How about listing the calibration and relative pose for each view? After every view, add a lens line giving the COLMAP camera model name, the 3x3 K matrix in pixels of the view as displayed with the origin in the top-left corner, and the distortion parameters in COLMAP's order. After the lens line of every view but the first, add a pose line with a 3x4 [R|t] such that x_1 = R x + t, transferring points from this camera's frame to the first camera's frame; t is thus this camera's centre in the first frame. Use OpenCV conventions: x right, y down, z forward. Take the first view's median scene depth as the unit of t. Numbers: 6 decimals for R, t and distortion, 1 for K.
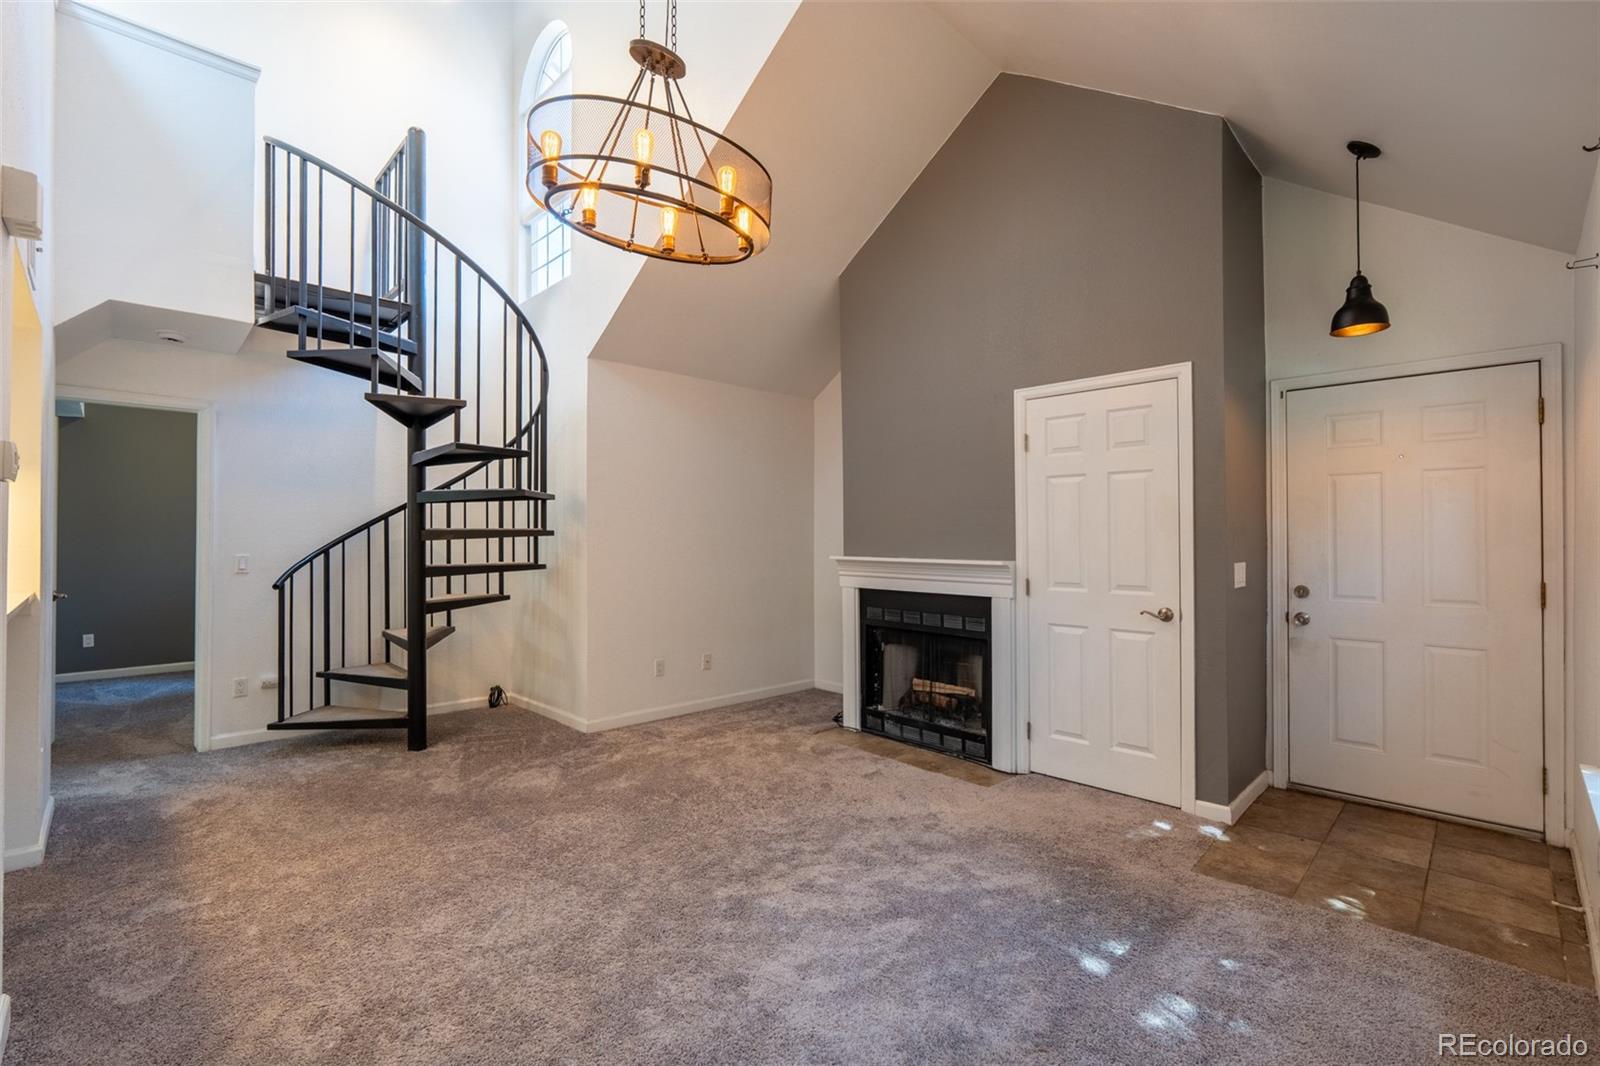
lens RADIAL K [[705.9, 0, 791.5], [0, 705.9, 532.9], [0, 0, 1]] dist [-0.009848, 0.001689]
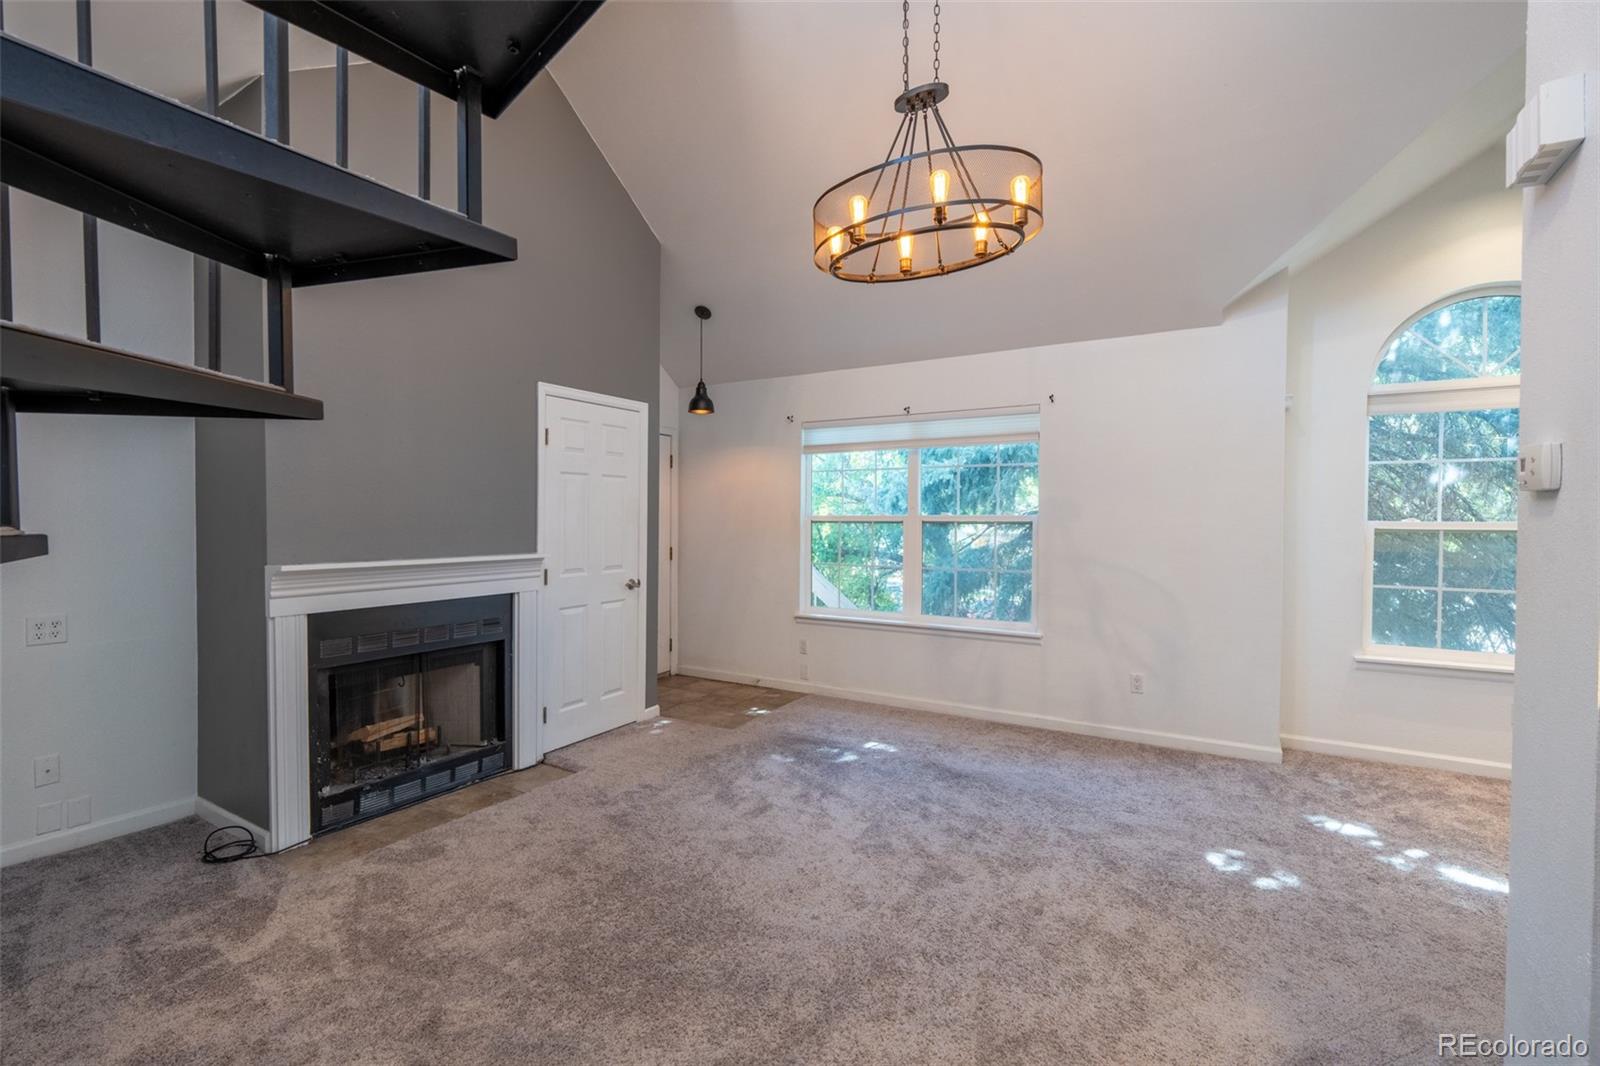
lens RADIAL K [[705.9, 0, 791.5], [0, 705.9, 532.9], [0, 0, 1]] dist [-0.009848, 0.001689]
pose [[-0.258386, -0.024351, 0.965735, -0.726428], [-0.010903, 0.999692, 0.022290, -0.014543], [-0.965980, -0.004770, -0.258572, 0.888019]]
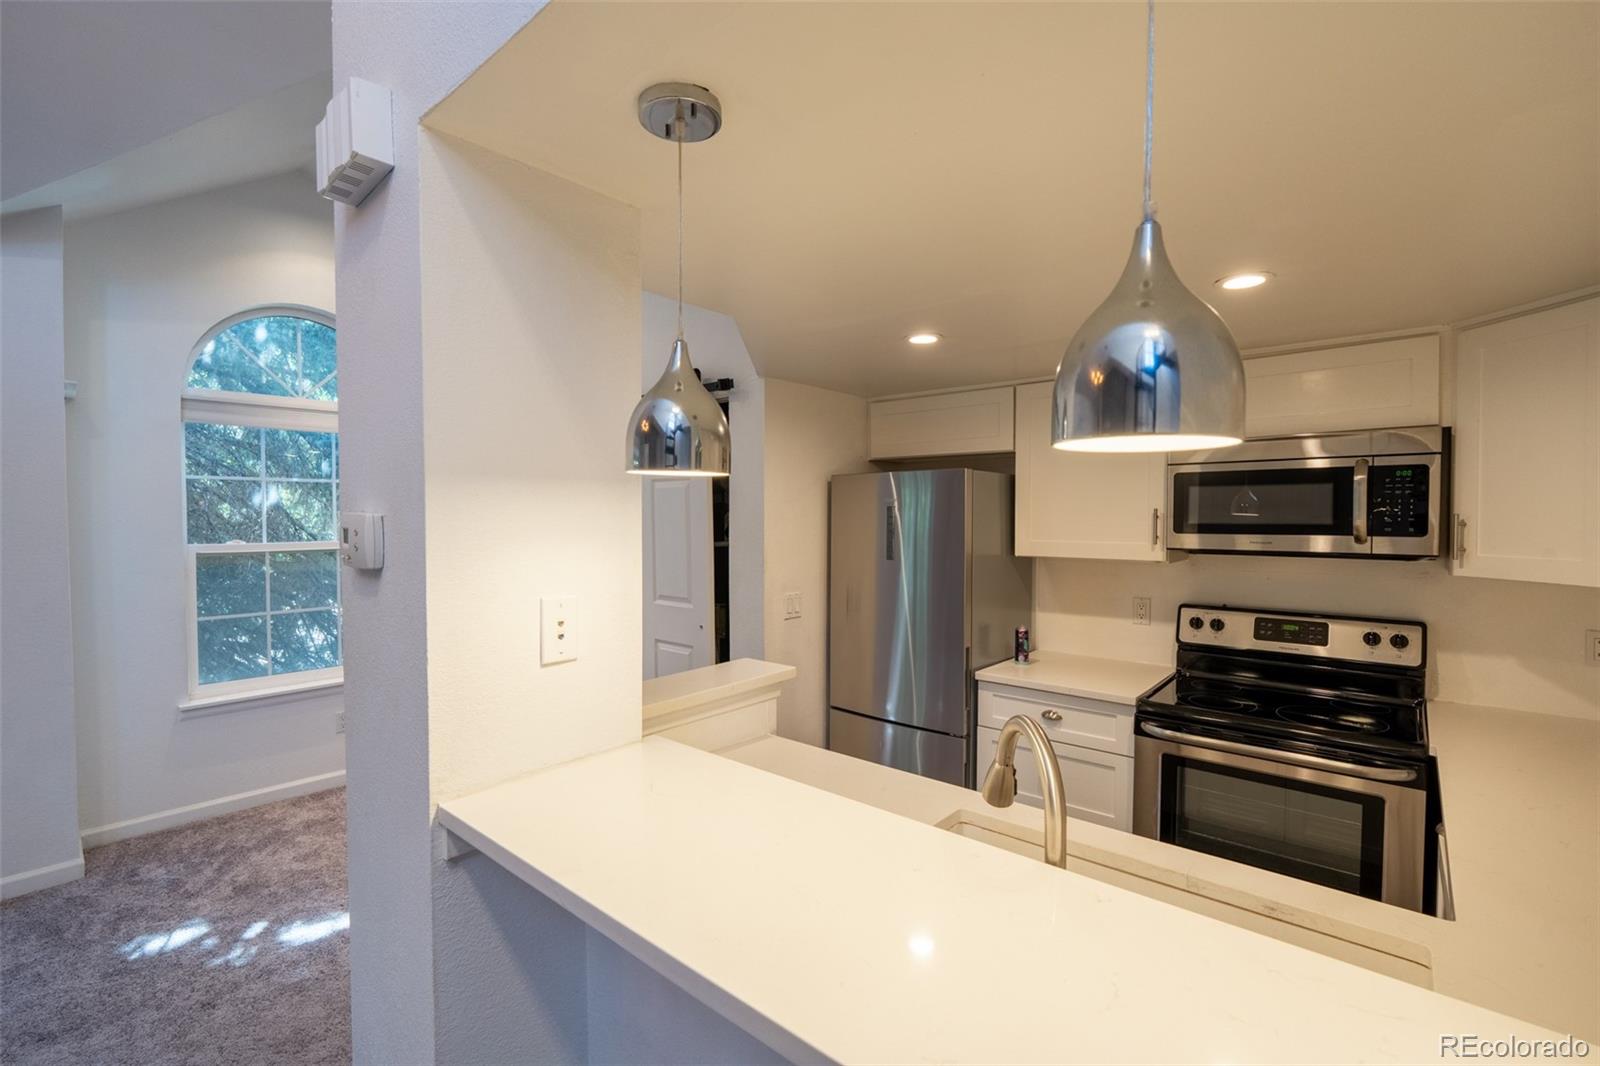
lens RADIAL K [[705.9, 0, 791.5], [0, 705.9, 532.9], [0, 0, 1]] dist [-0.009848, 0.001689]
pose [[-0.997085, -0.002205, -0.076262, -0.641754], [-0.003872, 0.999757, 0.021718, -0.054350], [0.076196, 0.021950, -0.996851, 0.745117]]
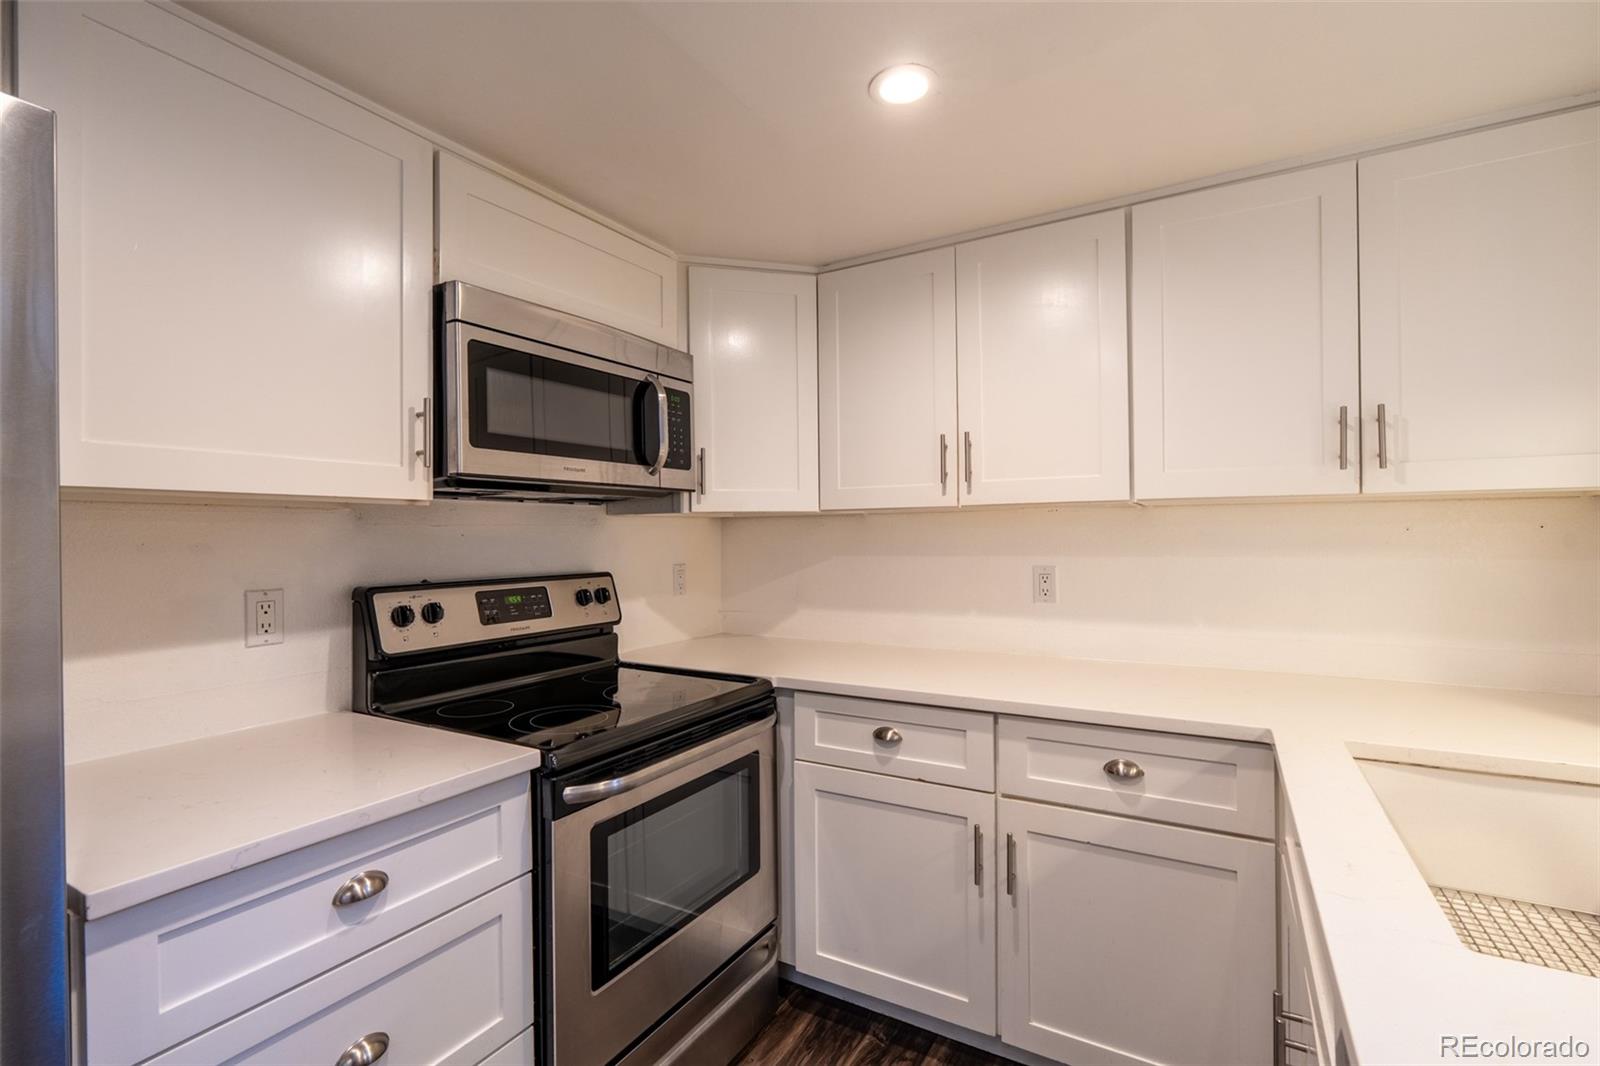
lens RADIAL K [[709.2, 0, 804.4], [0, 709.2, 534.4], [0, 0, 1]] dist [-0.007716, 0.000236]
pose [[0.267890, -0.007866, -0.963417, -0.650281], [0.016498, 0.999858, -0.003576, 0.007760], [0.963308, -0.014936, 0.267981, 0.191485]]
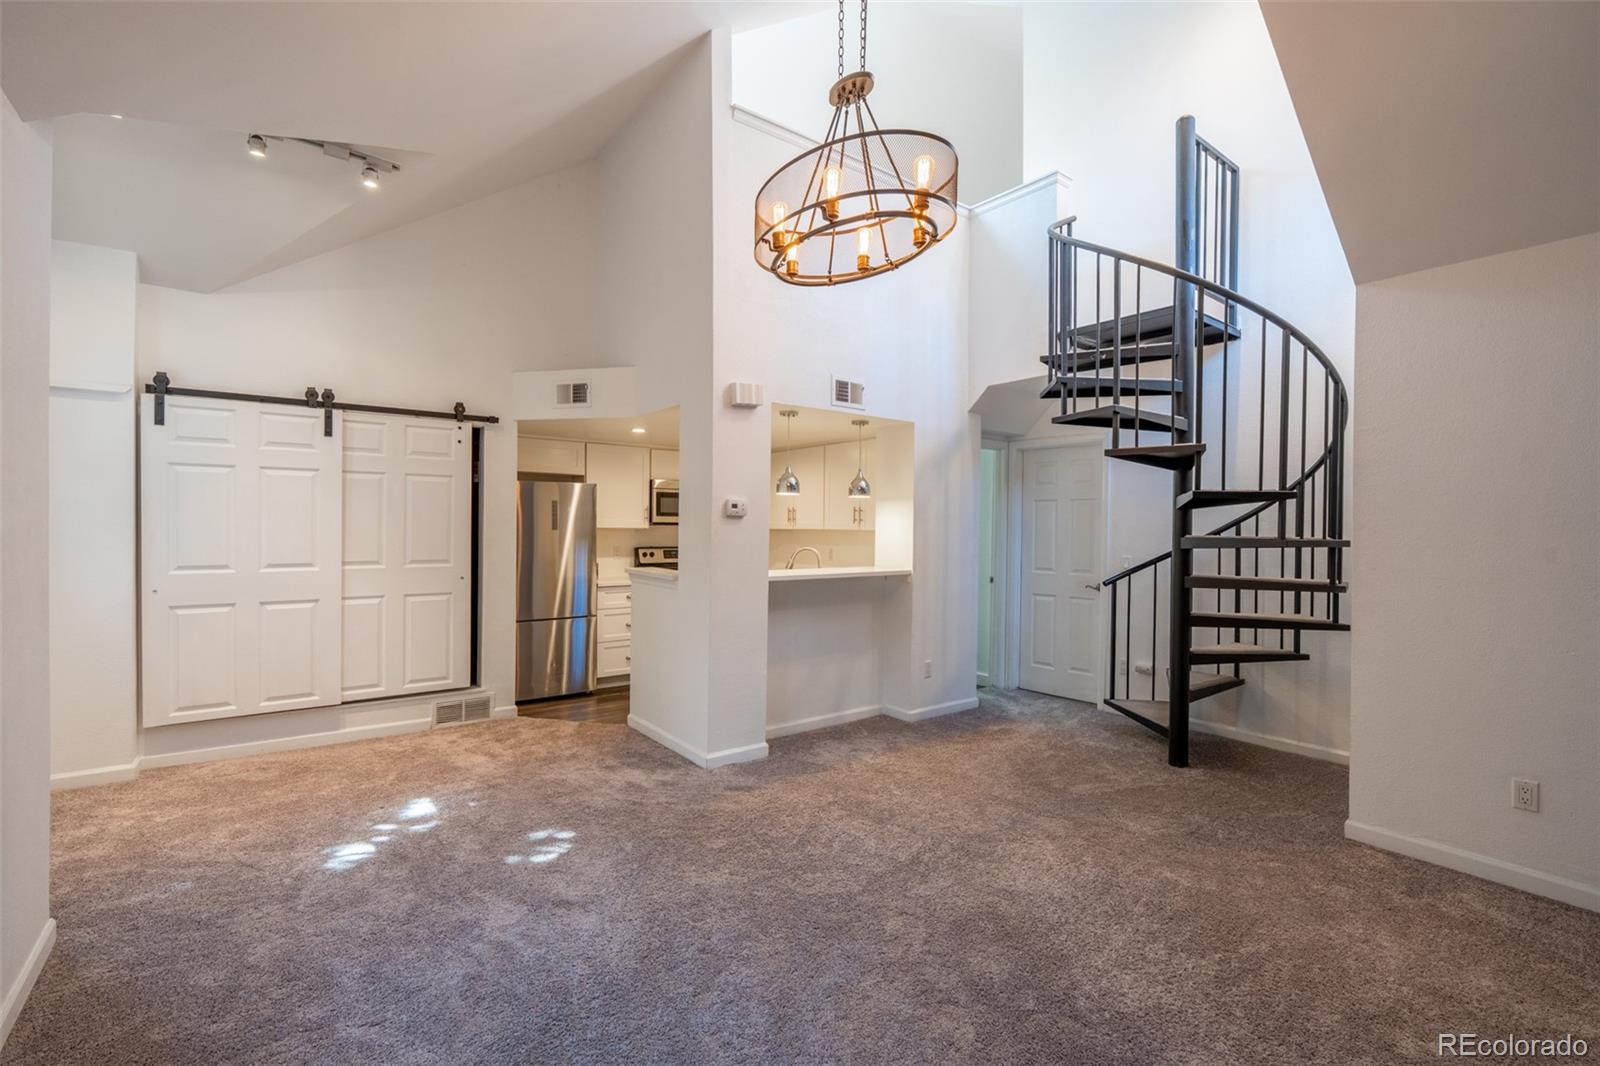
lens RADIAL K [[705.9, 0, 791.5], [0, 705.9, 532.9], [0, 0, 1]] dist [-0.009848, 0.001689]
pose [[-0.123362, 0.005124, -0.992348, 0.516972], [-0.004778, 0.999972, 0.005758, -0.013617], [0.992350, 0.005452, -0.123334, 0.629167]]
